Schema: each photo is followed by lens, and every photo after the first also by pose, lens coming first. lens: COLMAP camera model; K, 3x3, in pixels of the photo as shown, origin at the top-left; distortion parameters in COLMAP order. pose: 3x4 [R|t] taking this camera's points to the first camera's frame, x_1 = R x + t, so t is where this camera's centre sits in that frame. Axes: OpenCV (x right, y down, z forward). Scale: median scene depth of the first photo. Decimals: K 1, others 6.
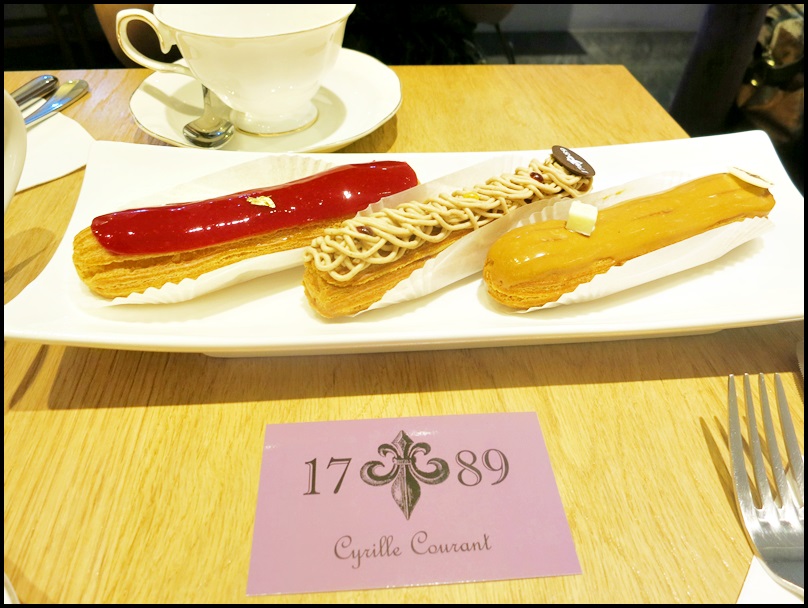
lens RADIAL K [[569.6, 0, 404.0], [0, 569.6, 304.0], [0, 0, 1]] dist [0.004402, 0.004186]
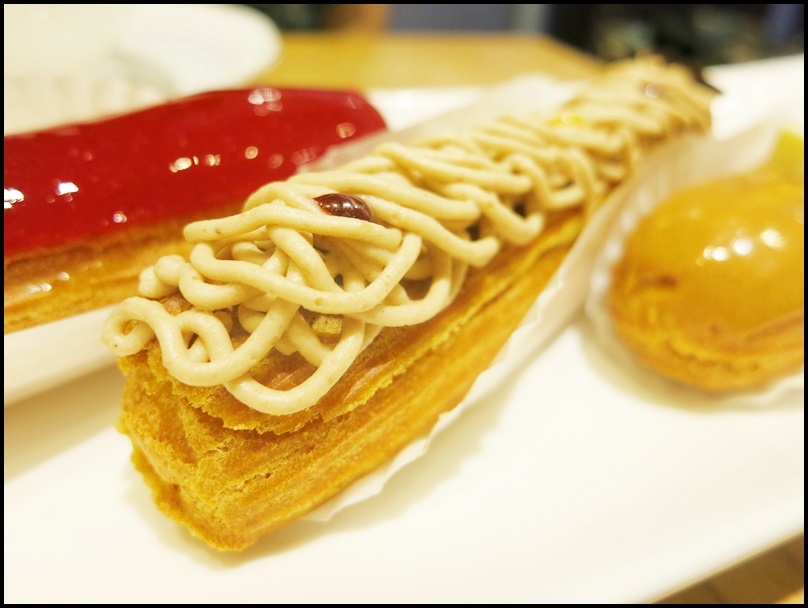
lens RADIAL K [[585.1, 0, 403.3], [0, 585.1, 291.8], [0, 0, 1]] dist [-0.063148, 0.000997]
pose [[0.954530, -0.121983, 0.272017, -0.120968], [0.152974, 0.983583, -0.095722, -0.059643], [-0.255875, 0.132981, 0.957520, 0.726179]]
